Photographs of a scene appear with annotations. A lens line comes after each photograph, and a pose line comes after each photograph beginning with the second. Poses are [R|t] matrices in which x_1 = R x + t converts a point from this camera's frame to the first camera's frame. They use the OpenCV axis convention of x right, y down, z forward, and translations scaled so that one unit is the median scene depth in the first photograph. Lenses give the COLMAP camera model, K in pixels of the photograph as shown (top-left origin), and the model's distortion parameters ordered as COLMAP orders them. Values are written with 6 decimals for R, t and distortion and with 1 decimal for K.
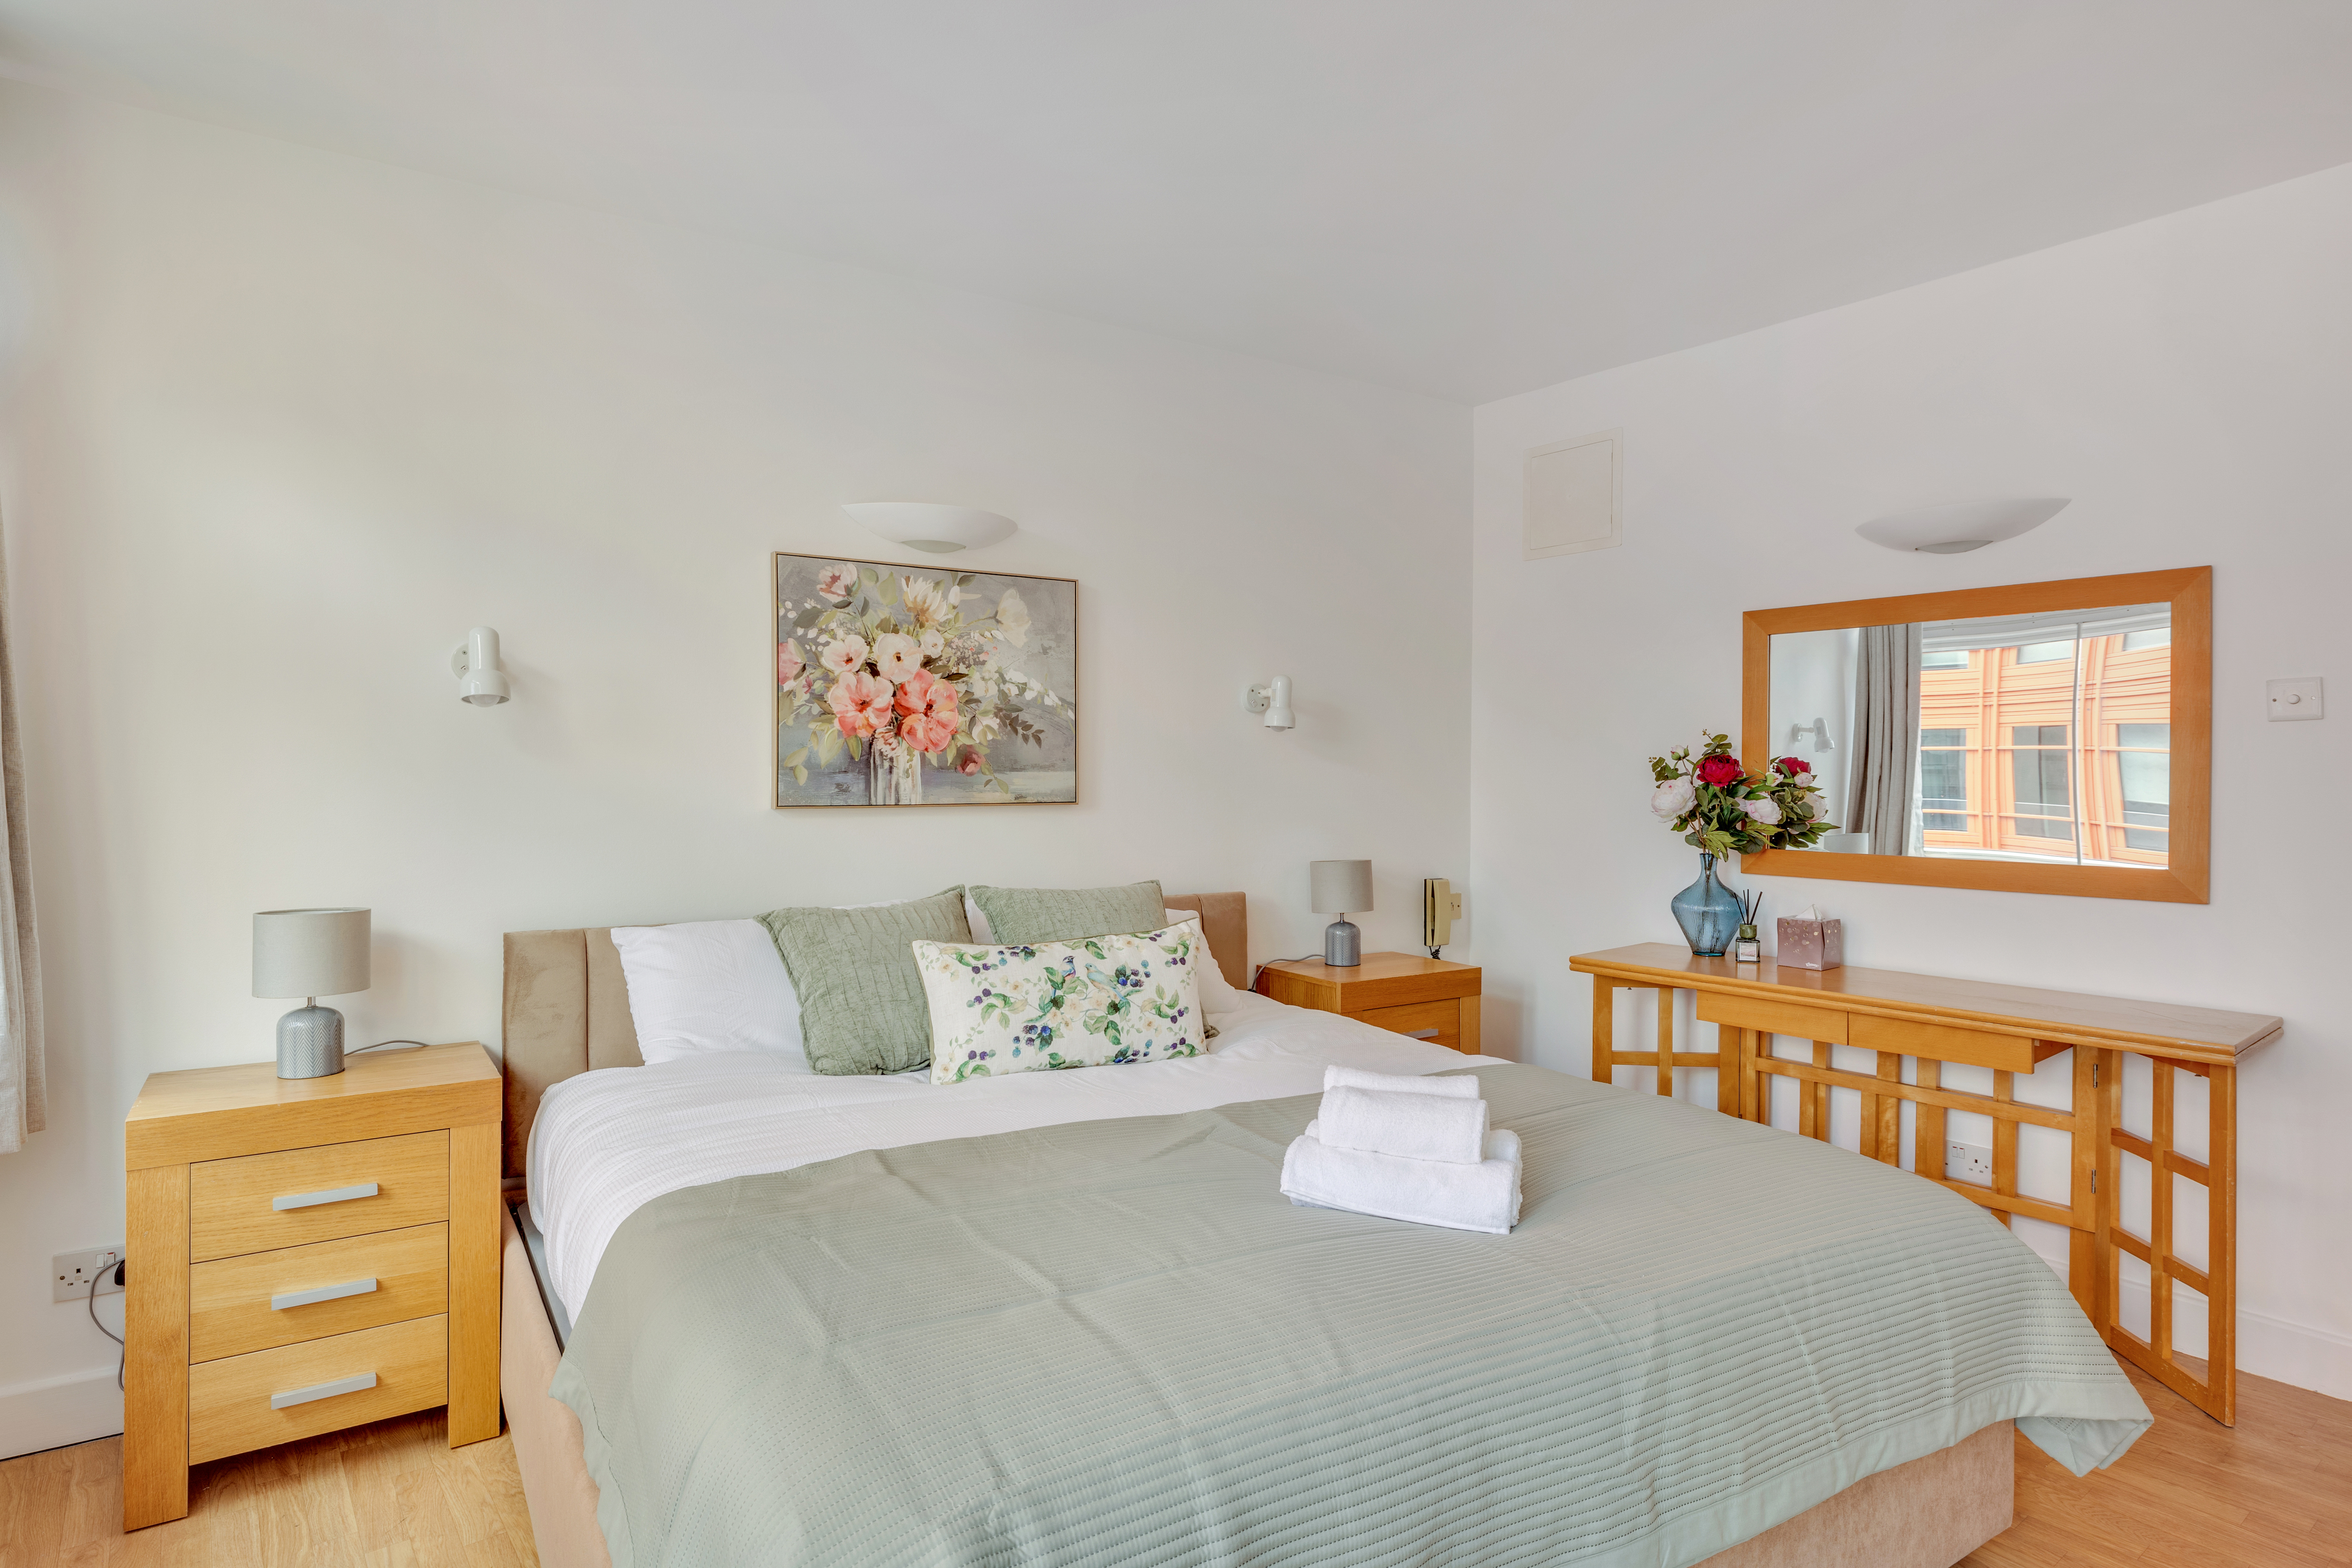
lens RADIAL K [[1364.3, 0, 1176.0], [0, 1364.3, 784.0], [0, 0, 1]] dist [-0.005071, -0.000389]
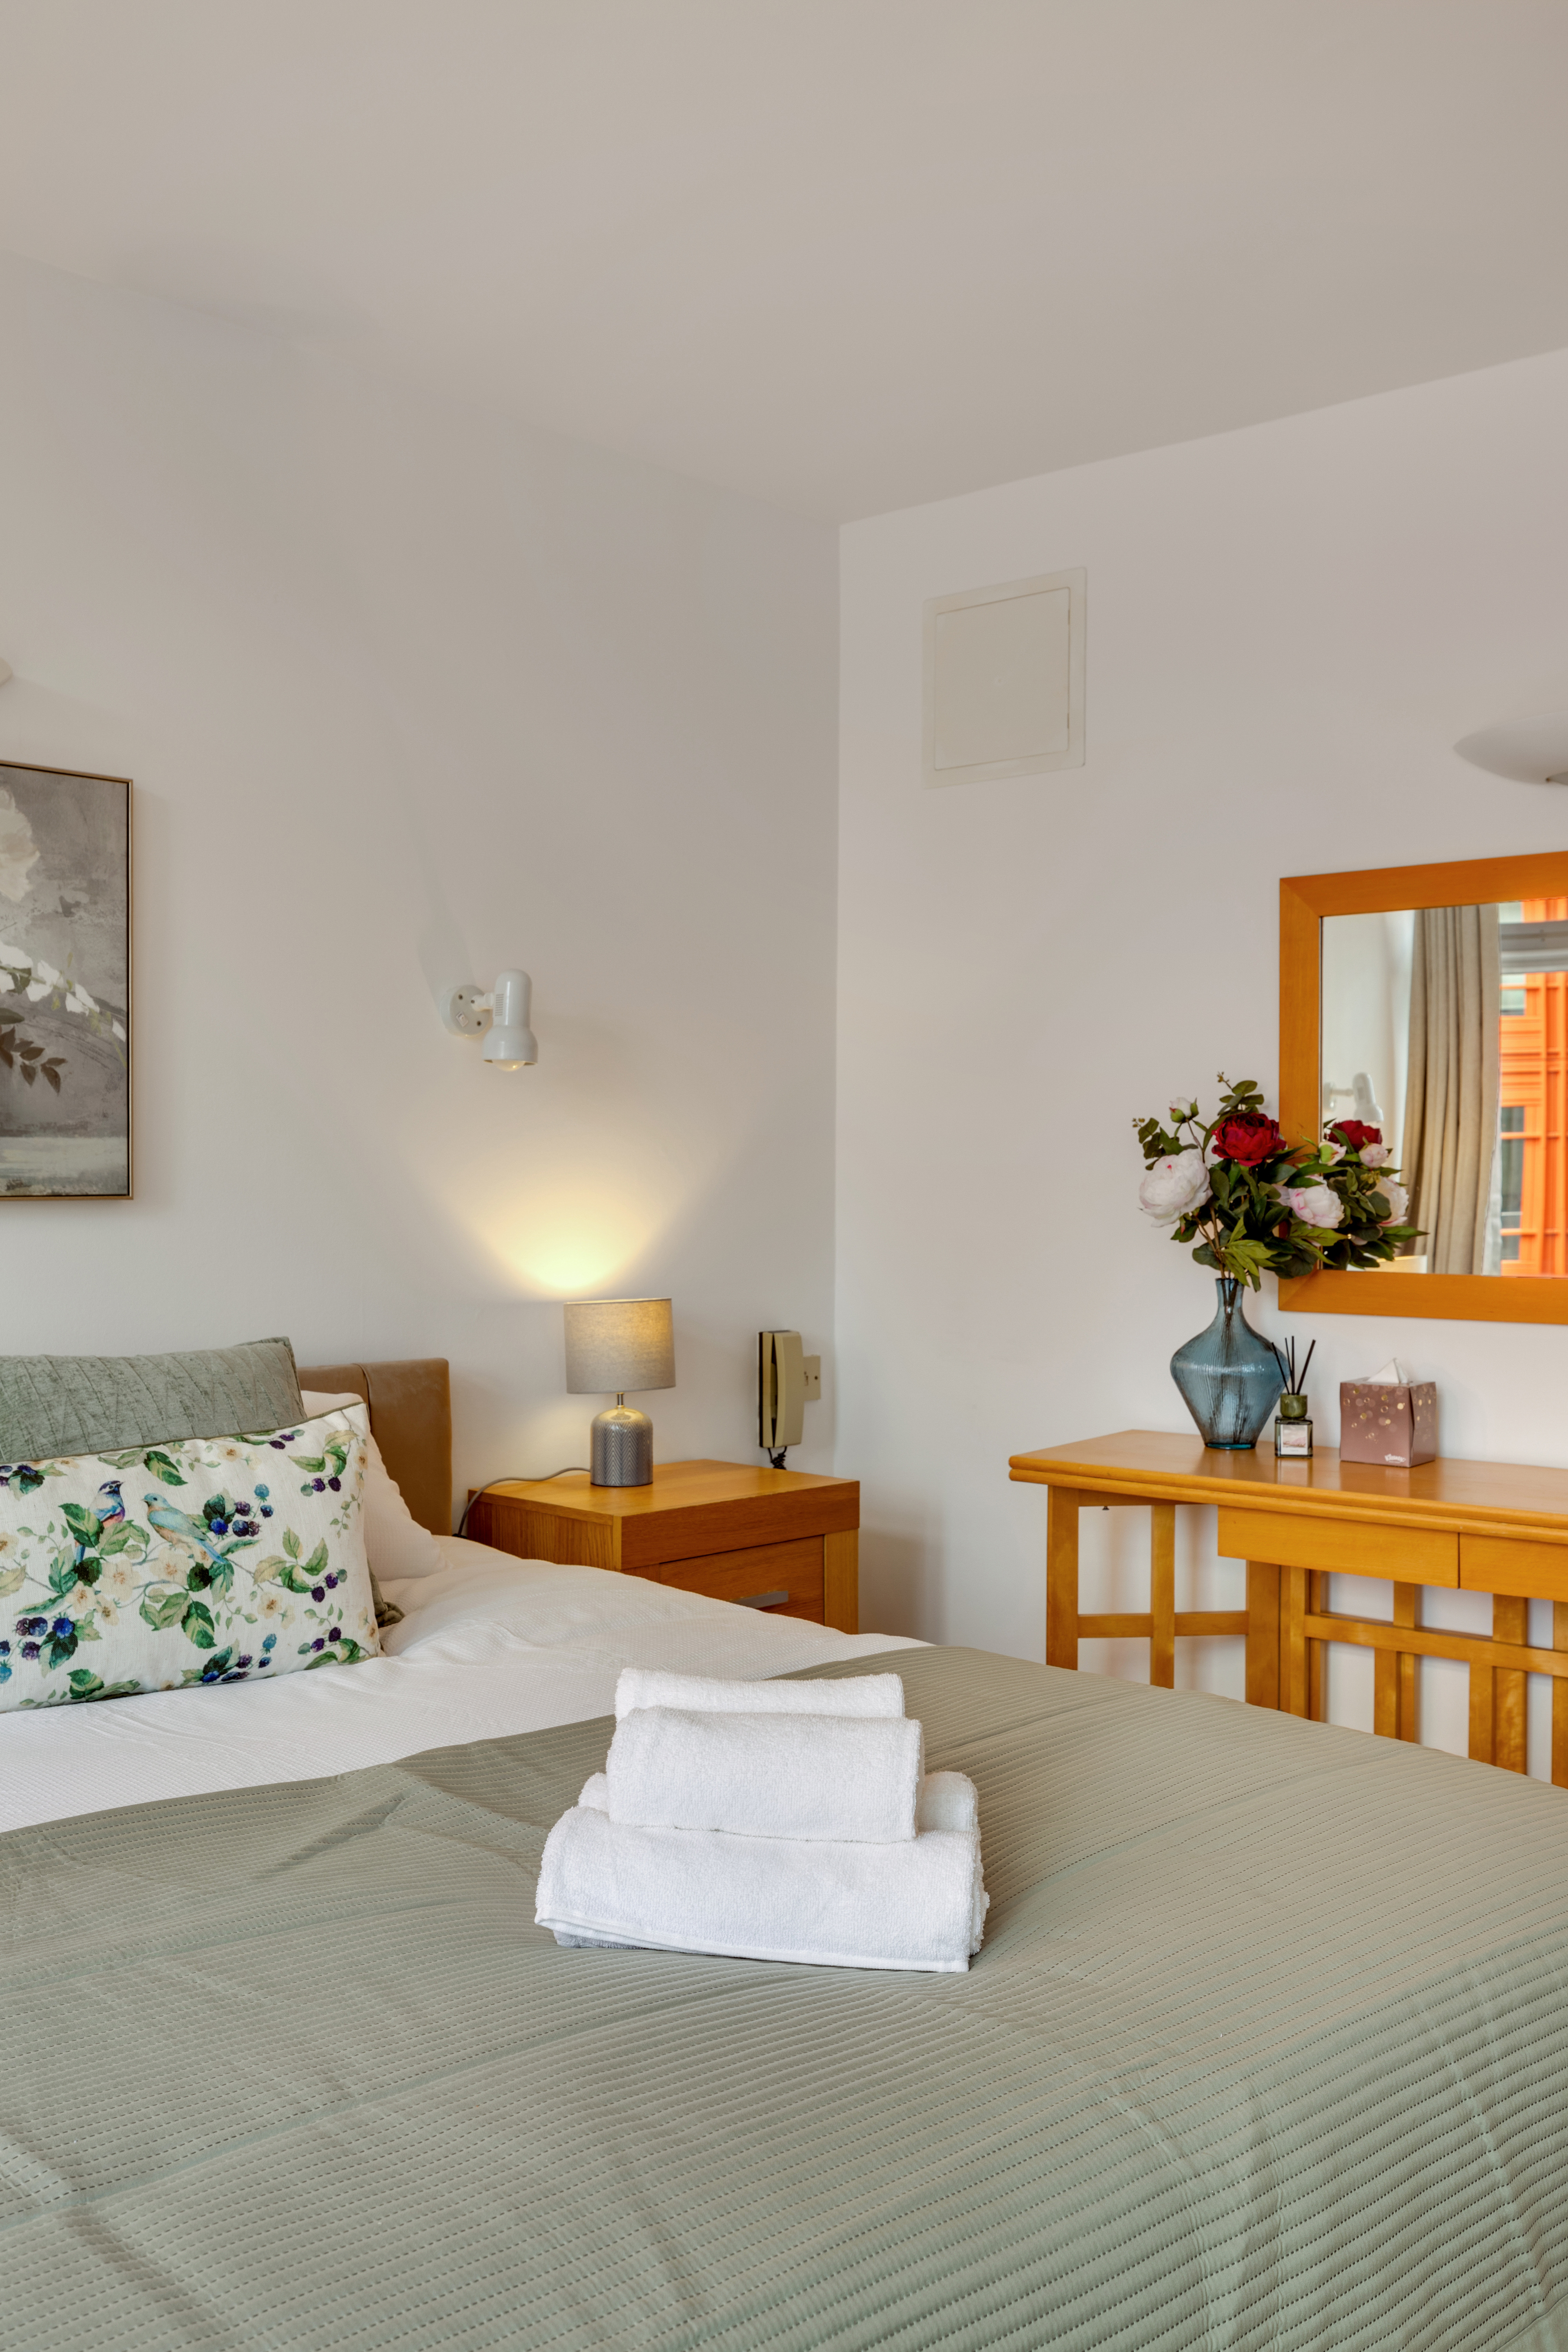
lens RADIAL K [[2079.6, 0, 791.2], [0, 2079.6, 1192.8], [0, 0, 1]] dist [0.007960, -0.010564]
pose [[0.974347, -0.000881, 0.225048, -0.004048], [0.004215, 0.999888, -0.014332, 0.026620], [-0.225011, 0.014913, 0.974242, 0.154951]]
